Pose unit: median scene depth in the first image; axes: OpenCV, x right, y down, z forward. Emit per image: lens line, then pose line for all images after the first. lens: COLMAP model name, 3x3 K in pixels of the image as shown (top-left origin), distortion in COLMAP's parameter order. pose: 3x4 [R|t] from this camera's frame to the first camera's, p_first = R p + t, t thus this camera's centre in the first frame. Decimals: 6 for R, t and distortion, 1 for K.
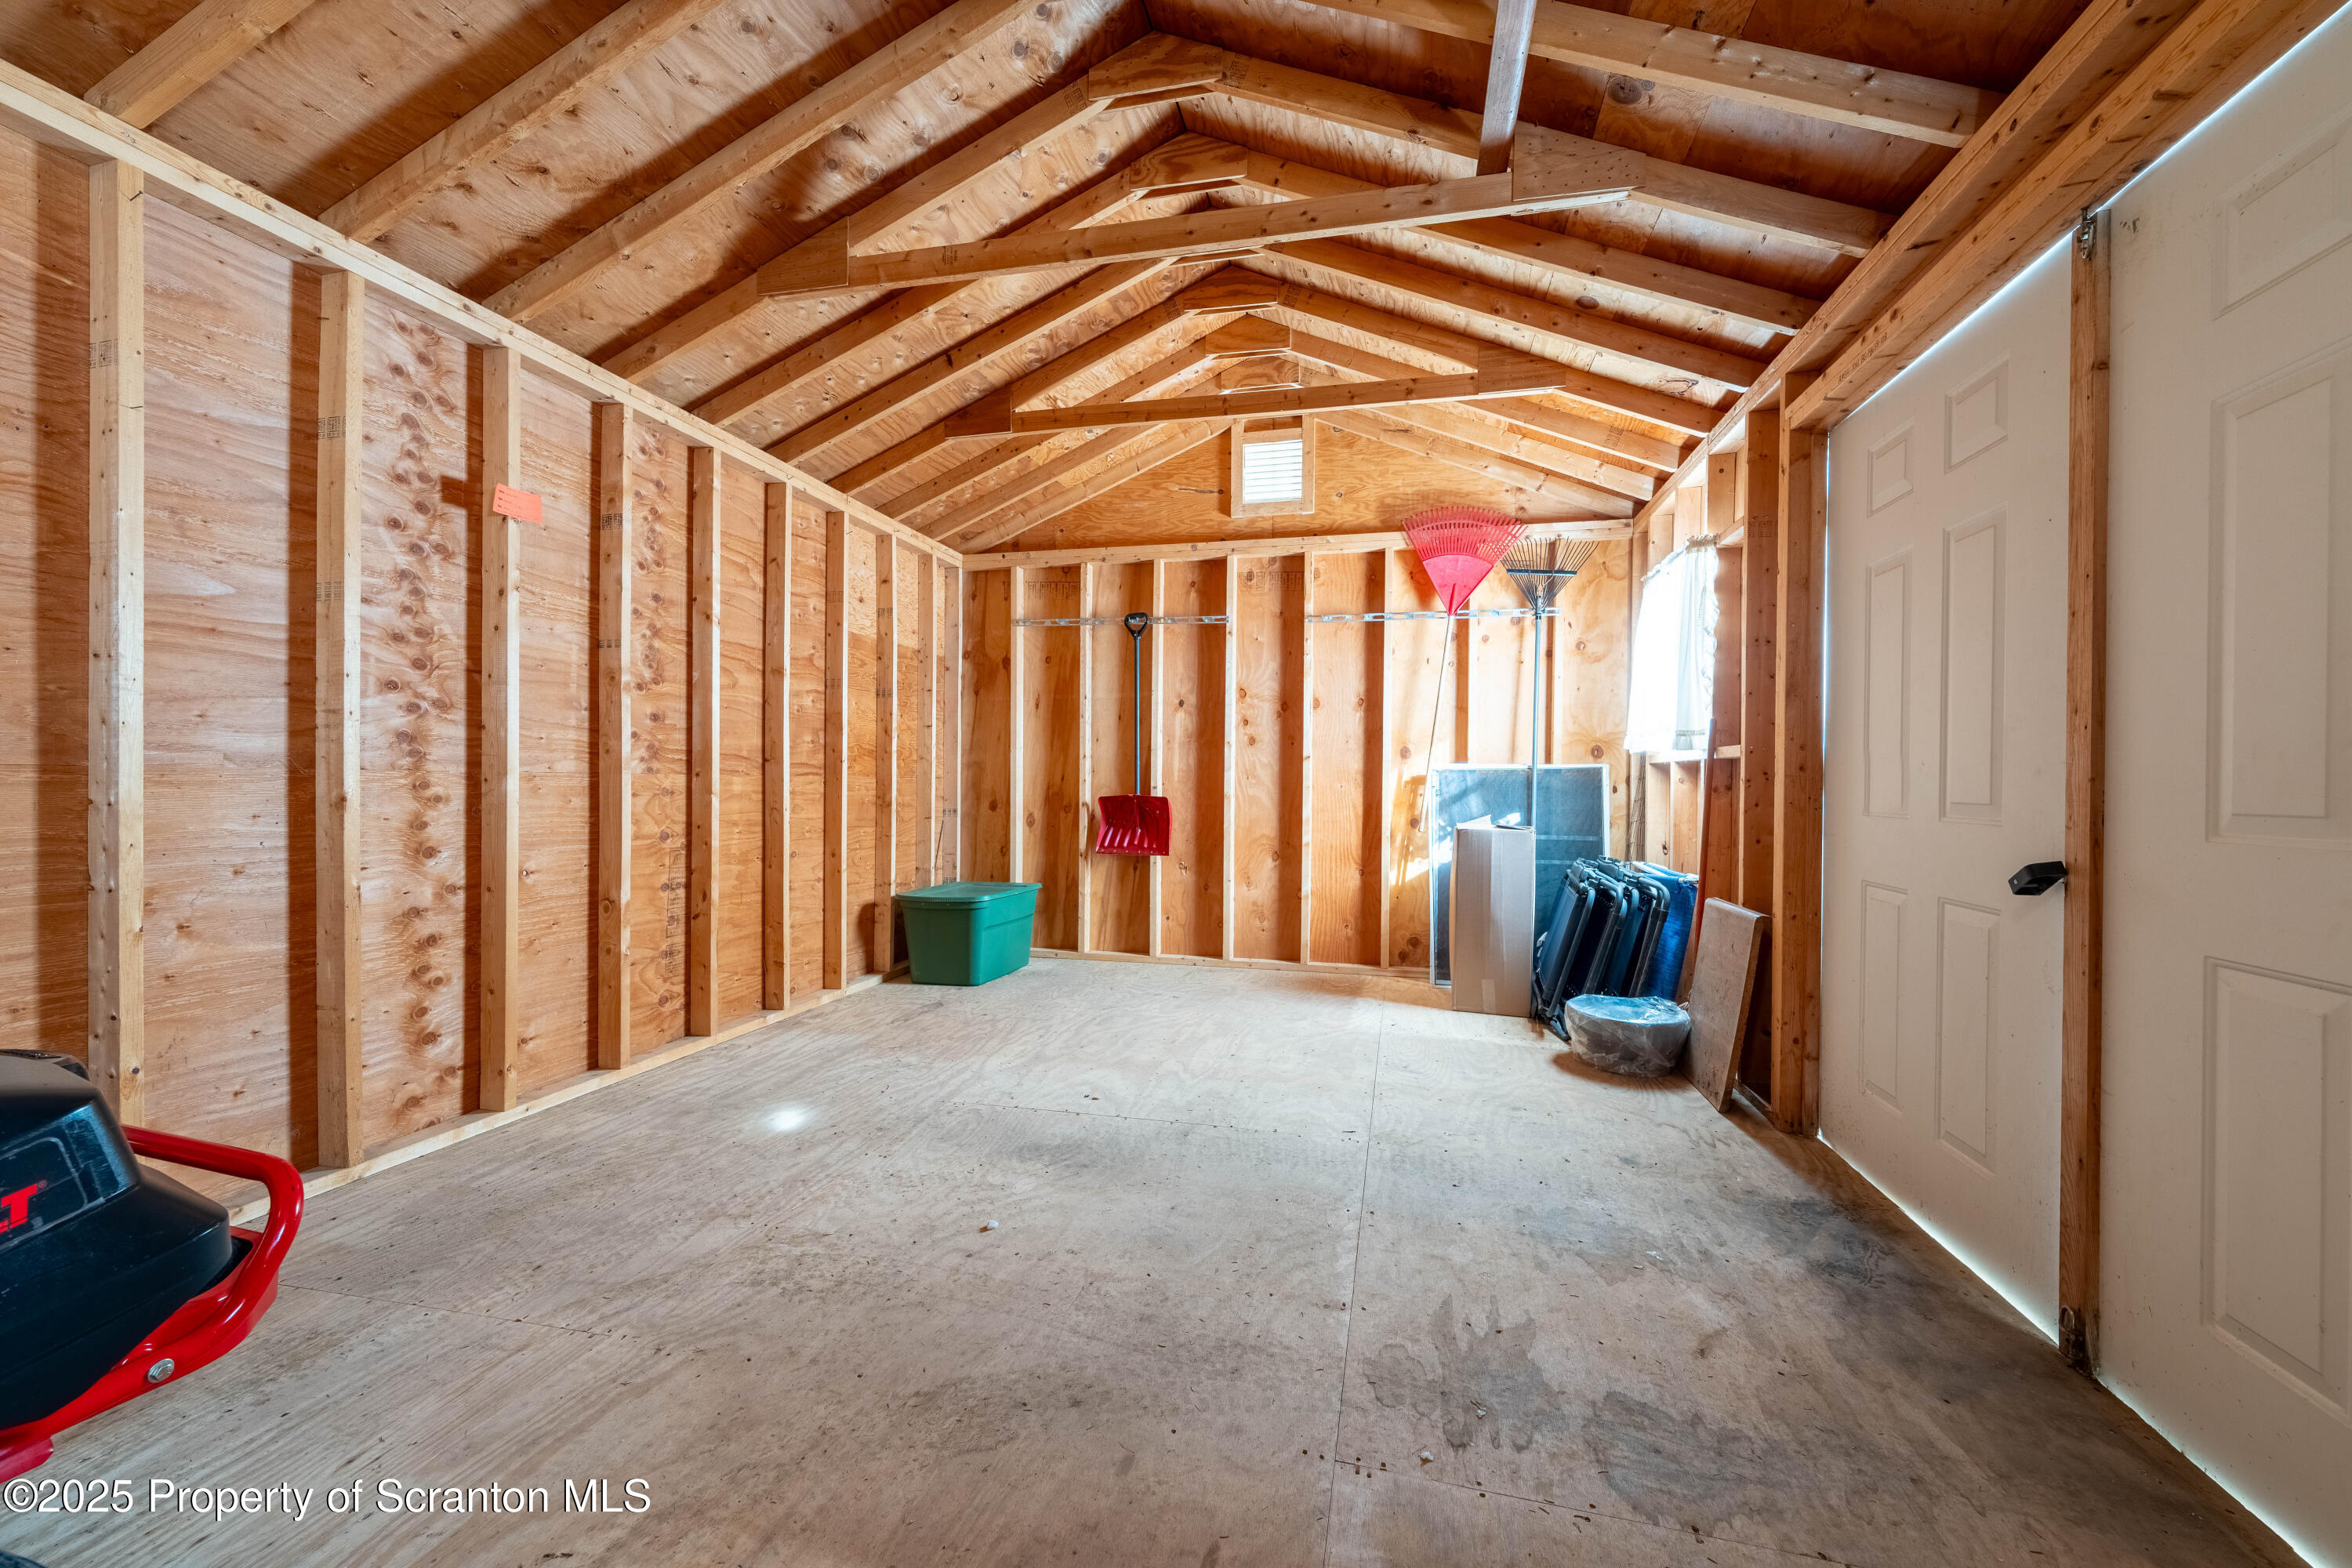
lens RADIAL K [[956.8, 0, 1177.5], [0, 956.8, 788.9], [0, 0, 1]] dist [0.000121, -0.000046]
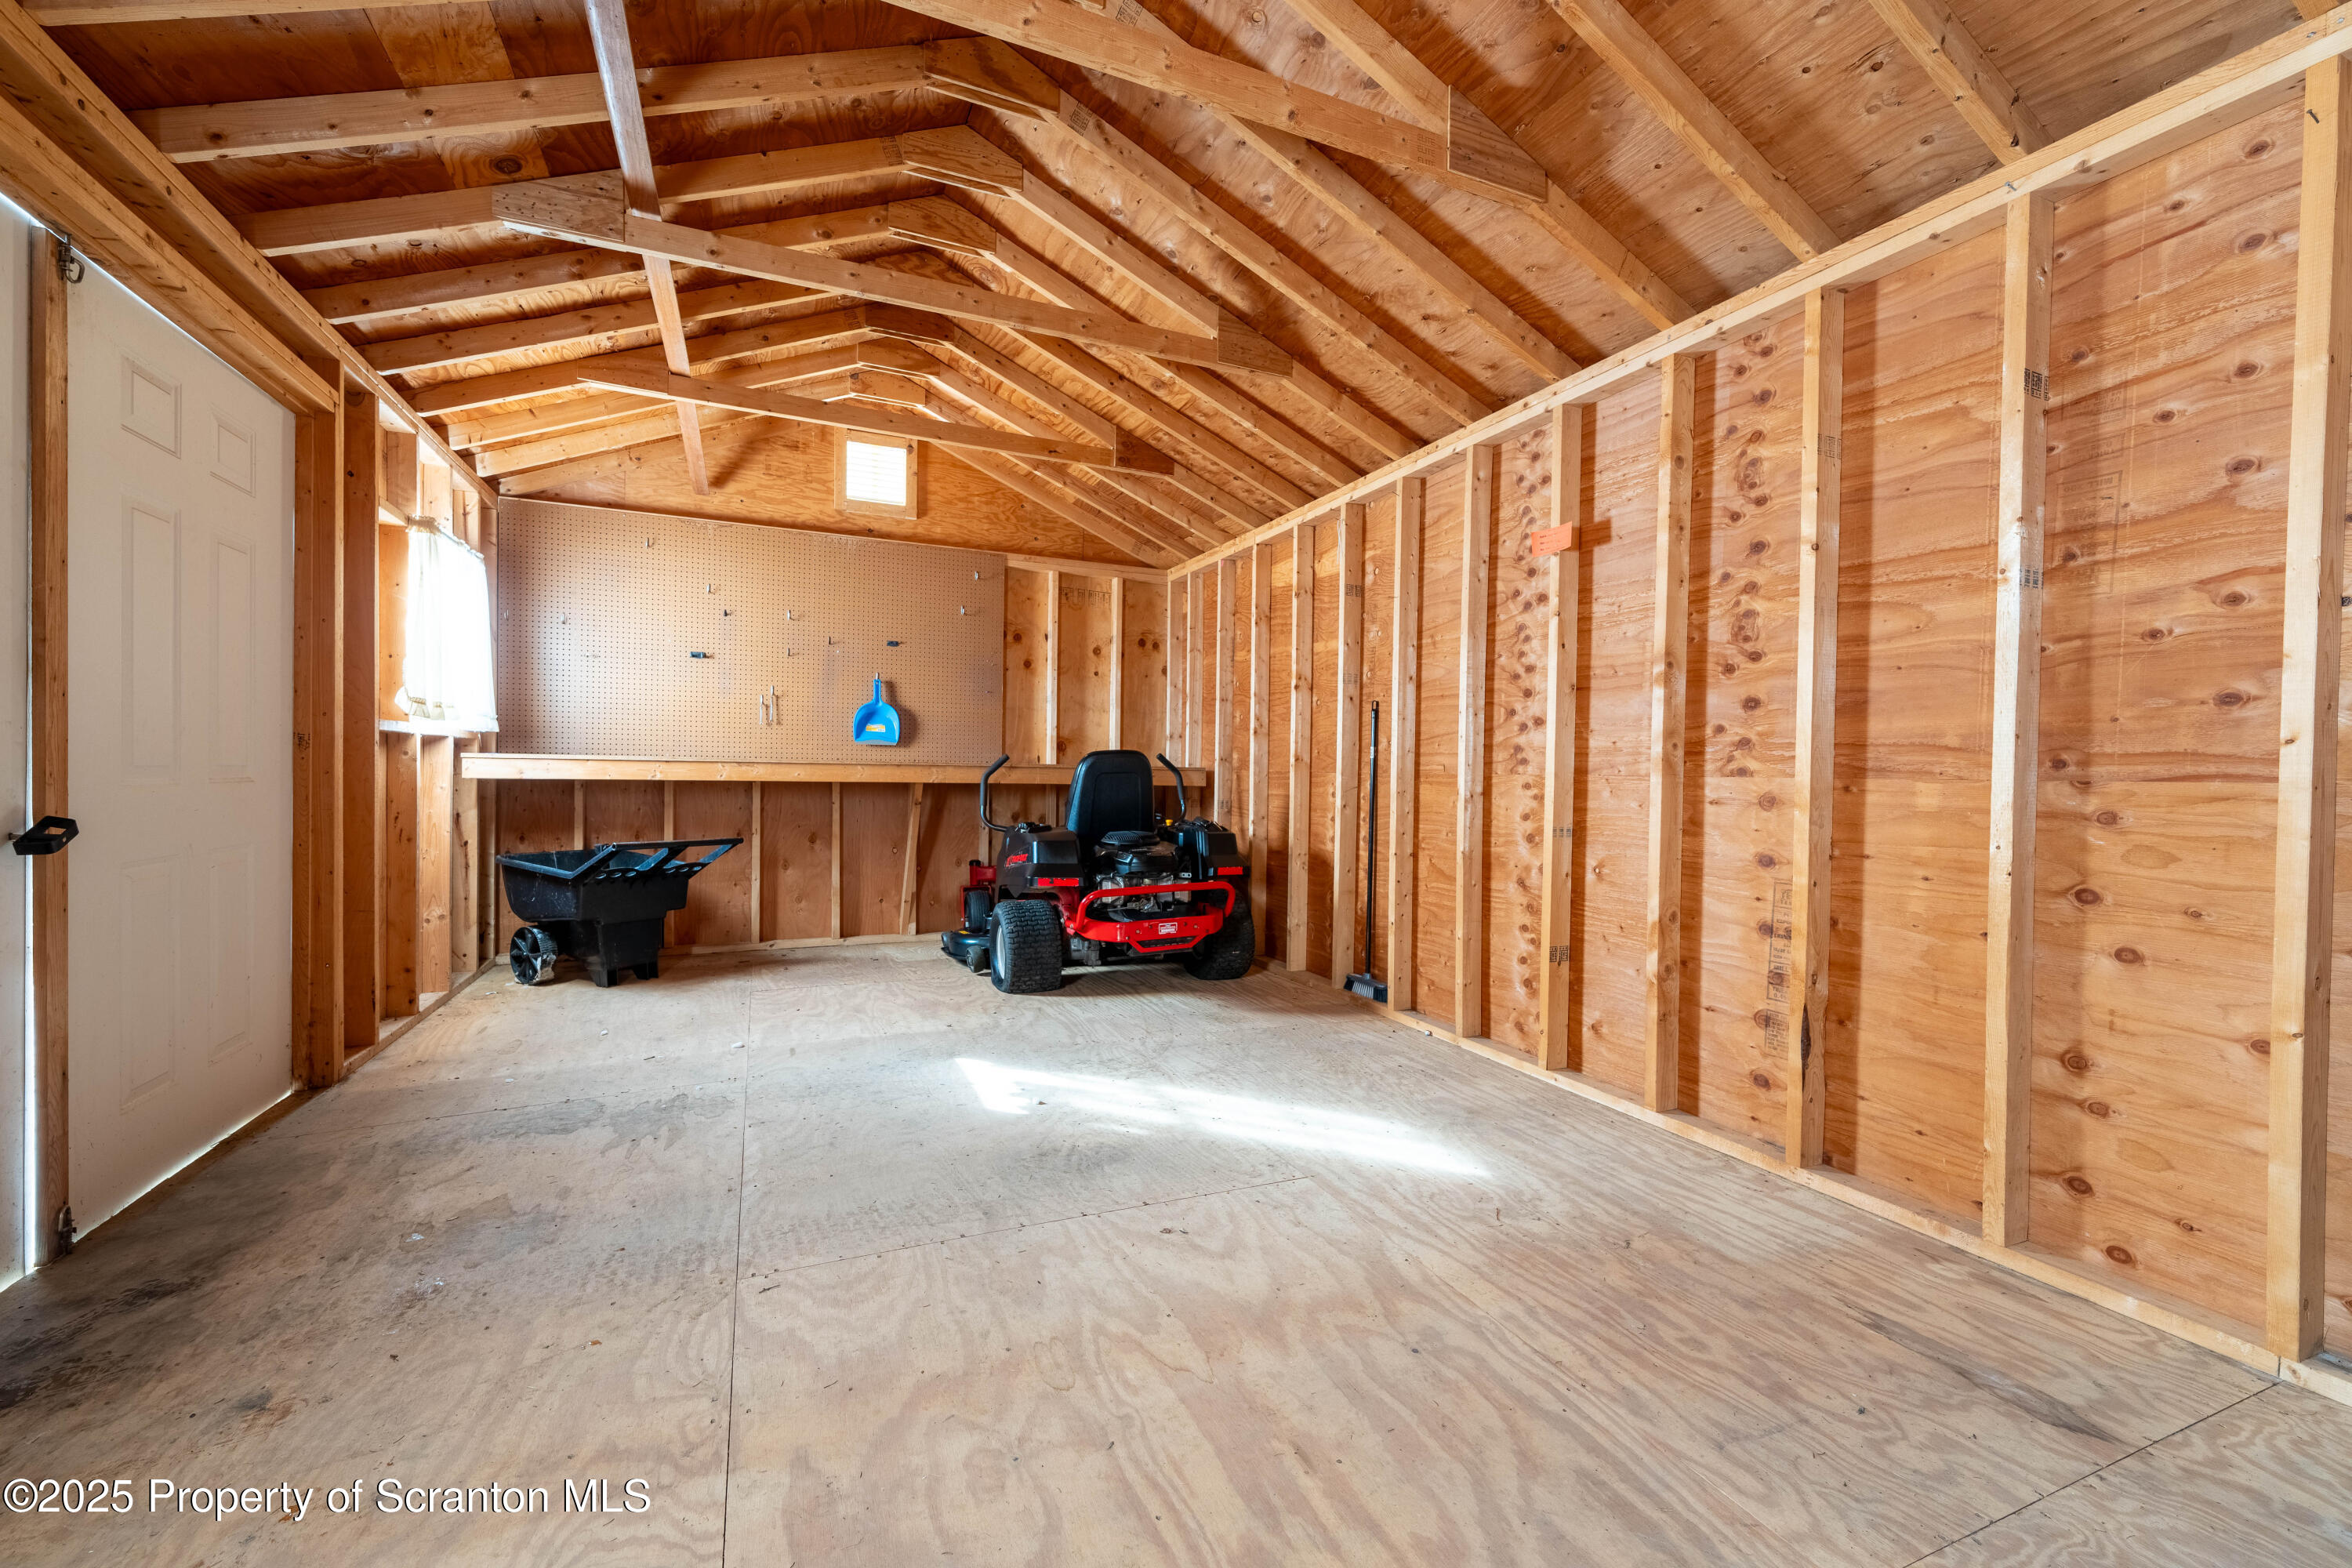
lens RADIAL K [[956.8, 0, 1177.5], [0, 956.8, 788.9], [0, 0, 1]] dist [0.000121, -0.000046]
pose [[-0.799225, -0.013724, -0.600875, 0.298332], [-0.029534, 0.999428, 0.016456, -0.005775], [0.600306, 0.030899, -0.799173, 1.413629]]
